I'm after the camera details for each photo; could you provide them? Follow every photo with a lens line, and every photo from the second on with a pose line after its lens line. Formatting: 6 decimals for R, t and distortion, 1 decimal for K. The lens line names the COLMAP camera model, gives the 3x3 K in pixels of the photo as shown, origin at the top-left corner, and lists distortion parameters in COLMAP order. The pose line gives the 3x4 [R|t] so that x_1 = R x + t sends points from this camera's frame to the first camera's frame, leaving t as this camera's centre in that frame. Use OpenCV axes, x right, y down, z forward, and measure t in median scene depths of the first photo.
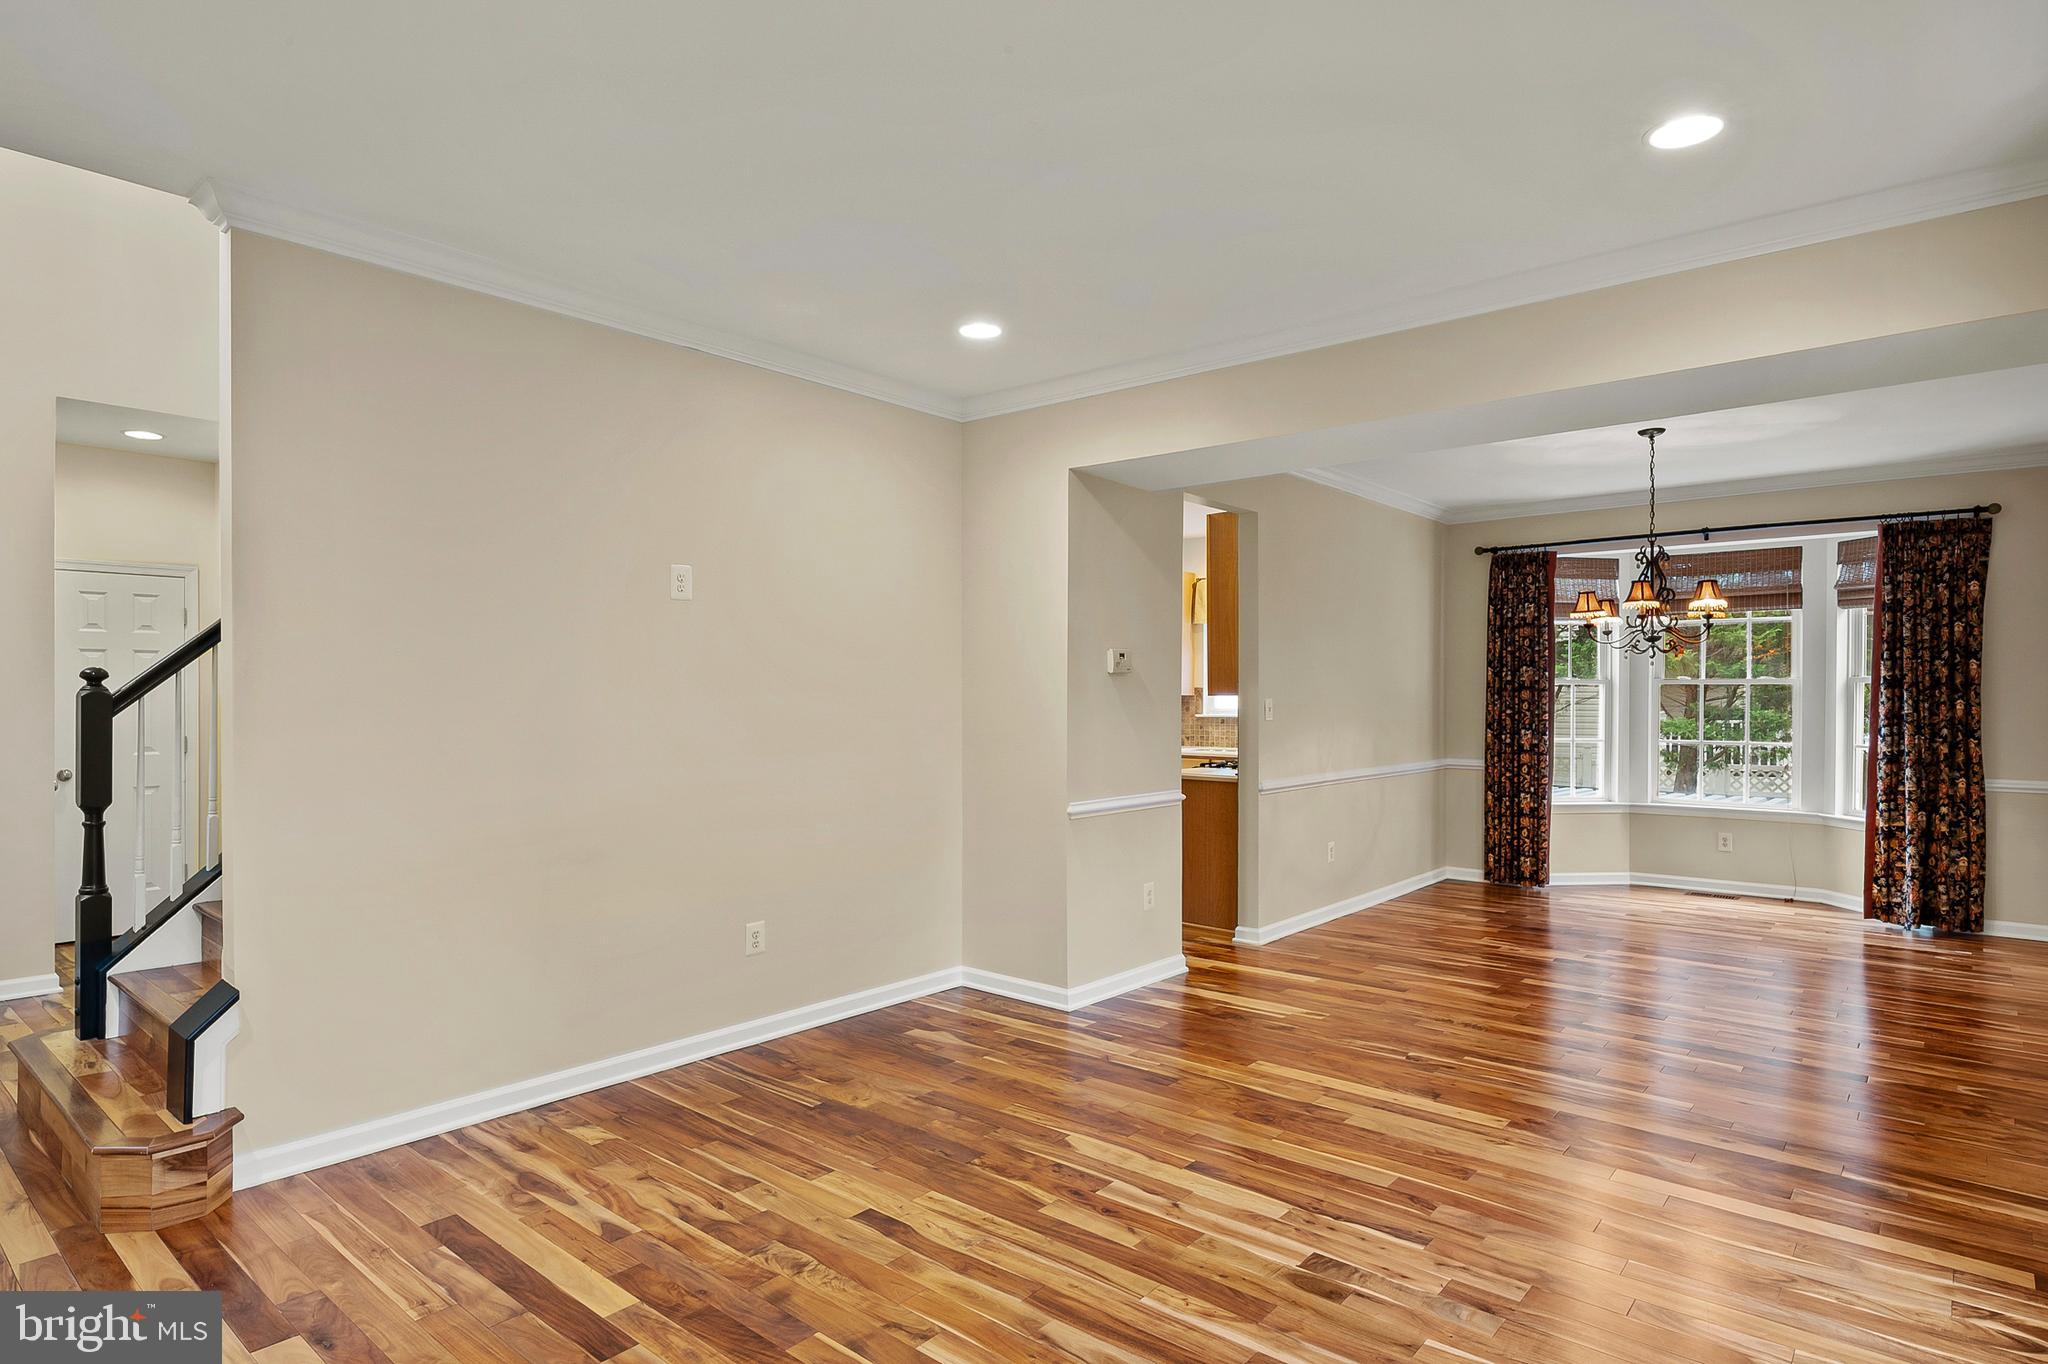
lens RADIAL K [[1117.2, 0, 1015.6], [0, 1117.2, 701.8], [0, 0, 1]] dist [-0.002463, -0.005458]
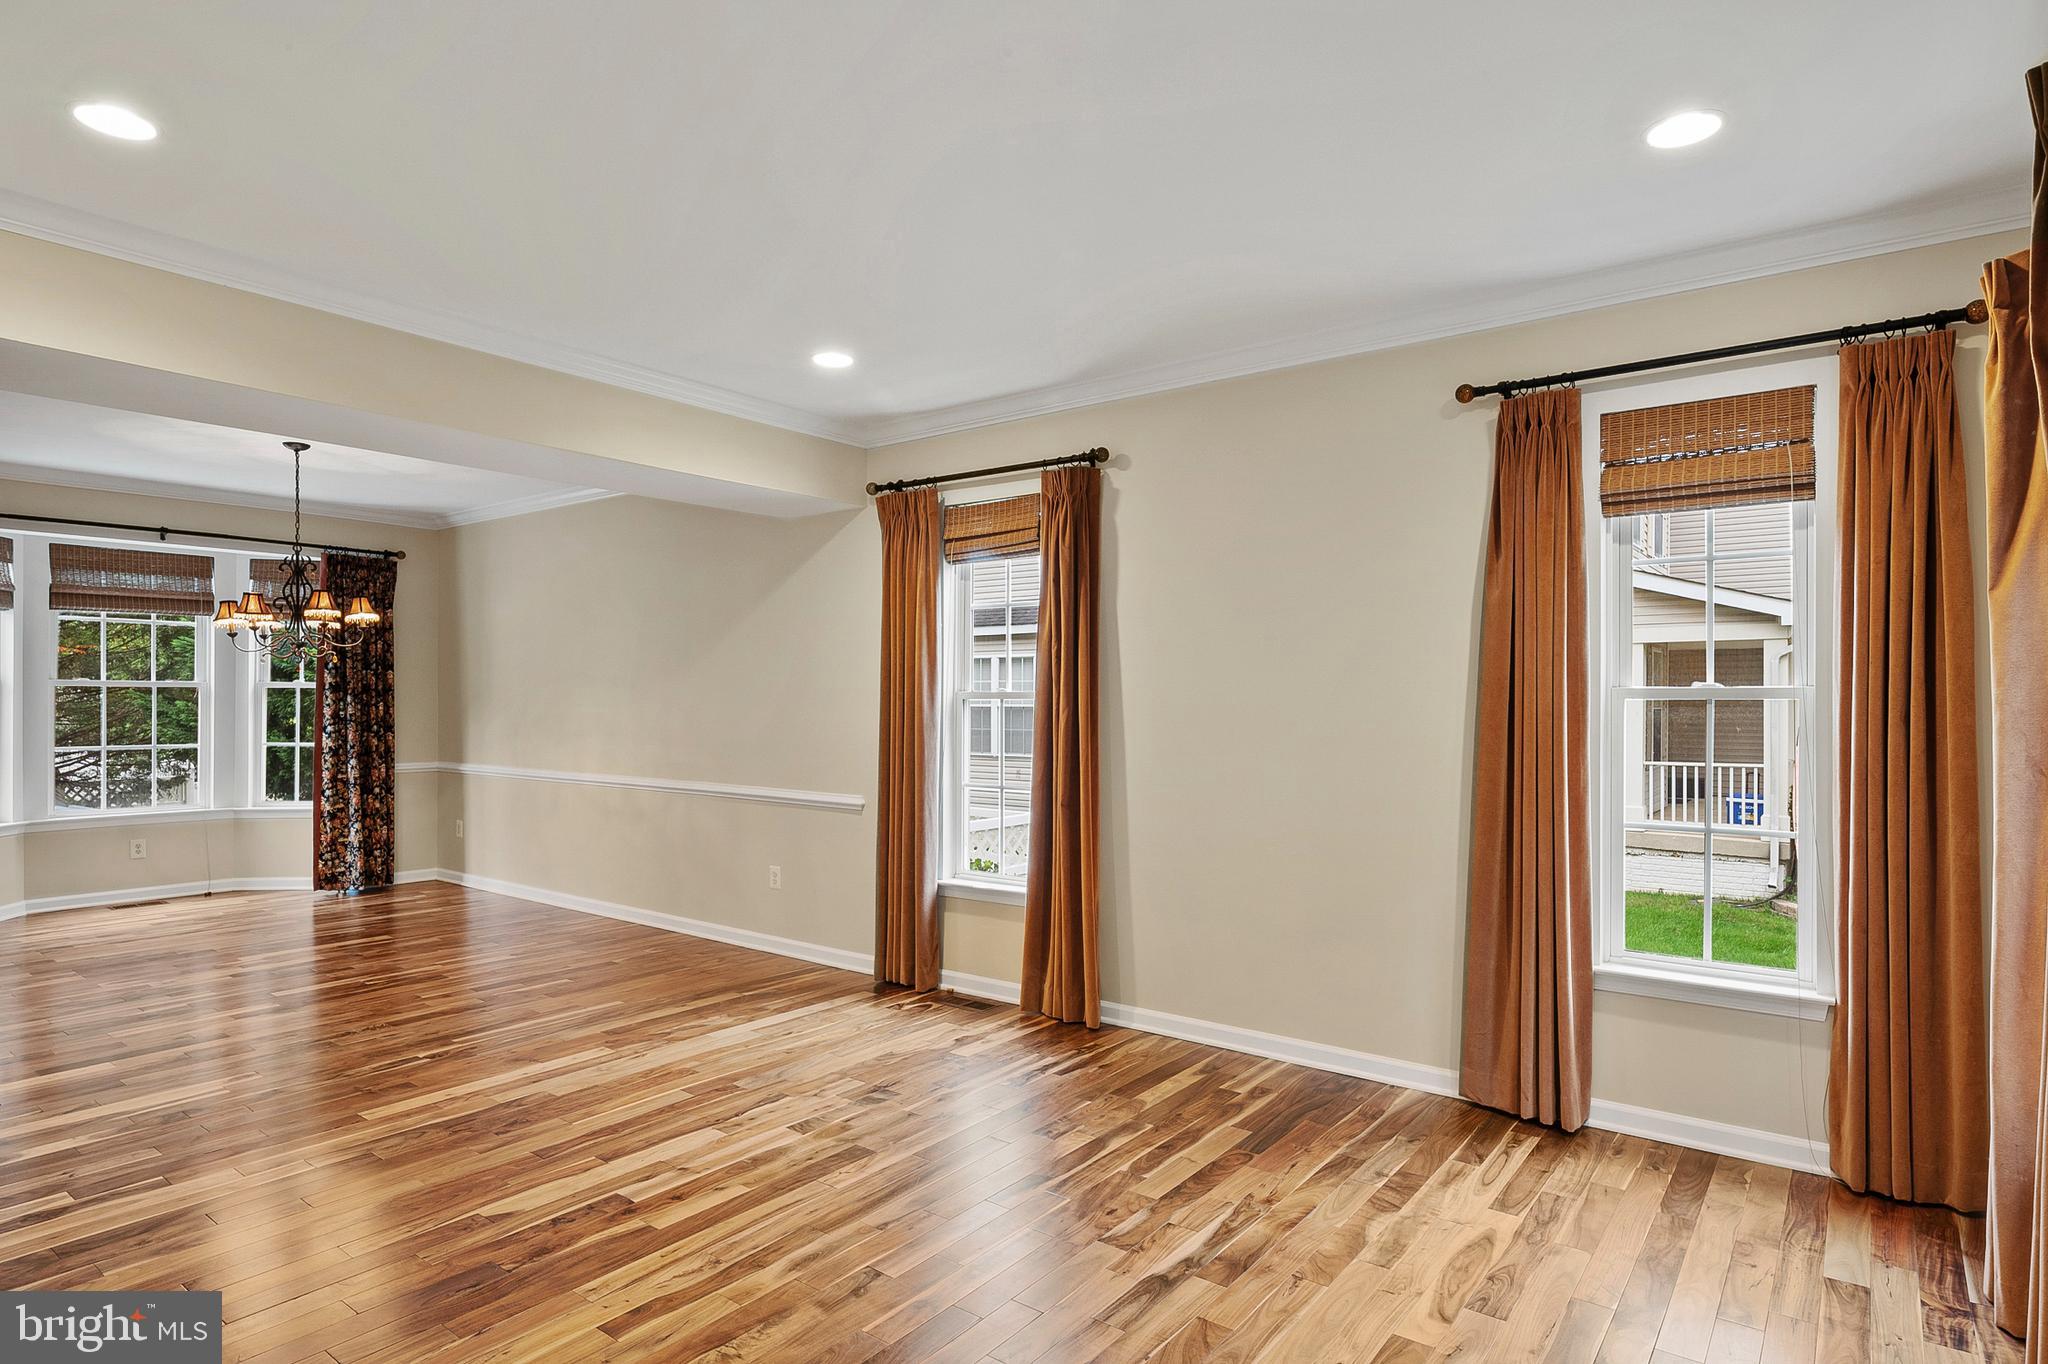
lens RADIAL K [[1117.2, 0, 1020.6], [0, 1117.2, 698.8], [0, 0, 1]] dist [-0.002463, -0.005458]
pose [[-0.061167, 0.000112, 0.998128, -0.453782], [0.003452, 0.999994, 0.000099, -0.003030], [-0.998122, 0.003451, -0.061167, 0.346670]]
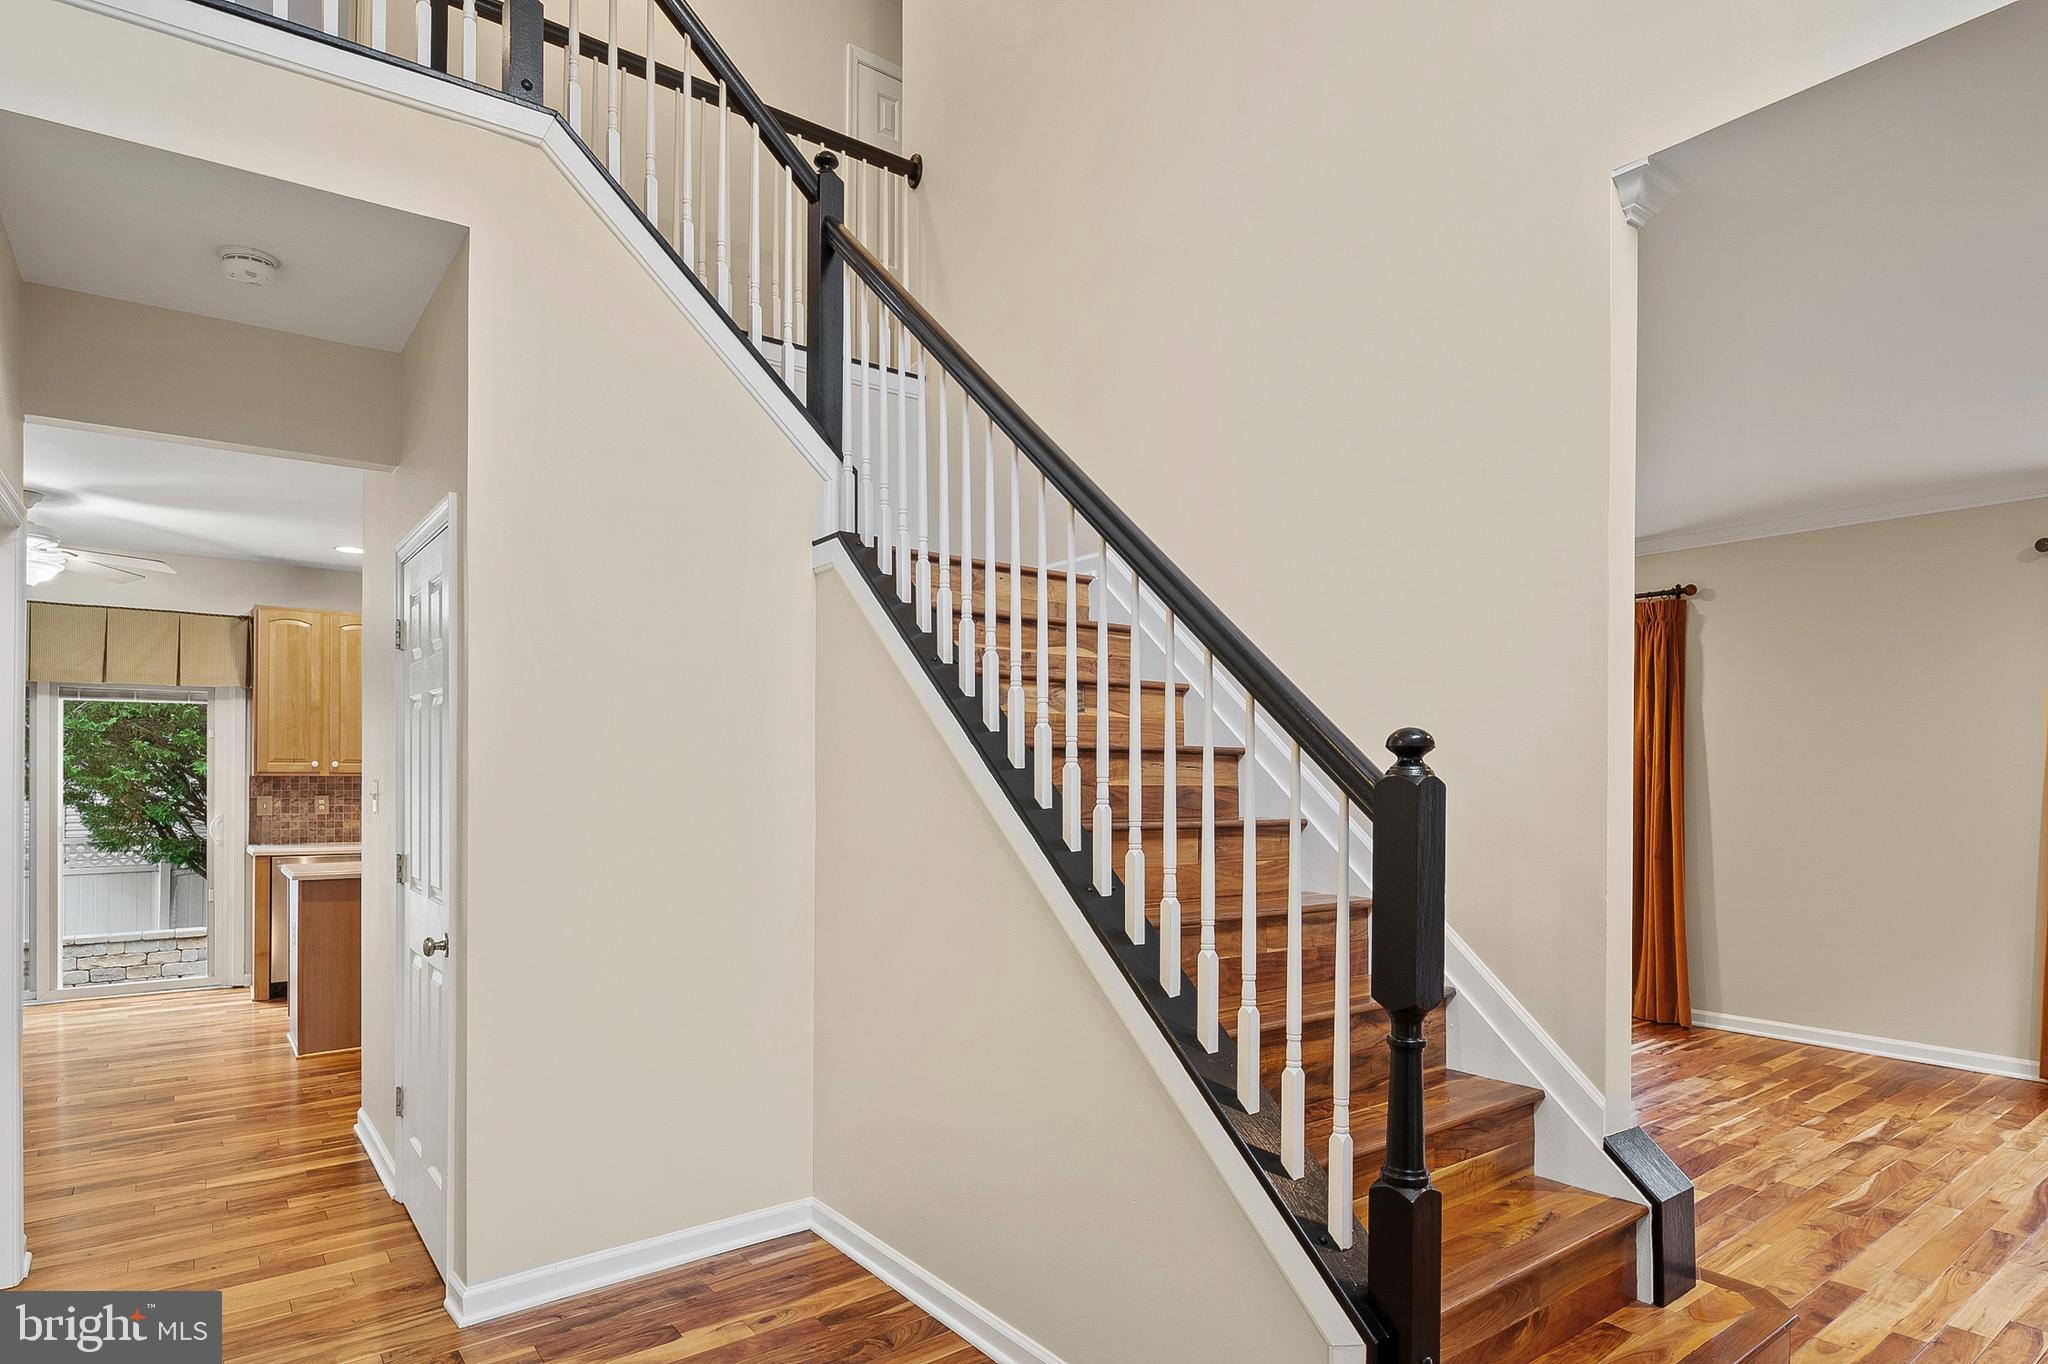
lens RADIAL K [[1117.2, 0, 1030.1], [0, 1117.2, 767.4], [0, 0, 1]] dist [-0.002463, -0.005458]
pose [[0.203119, 0.009017, 0.979113, -0.782260], [0.007704, 0.999912, -0.010807, -0.004058], [-0.979124, 0.009738, 0.203031, 0.612624]]
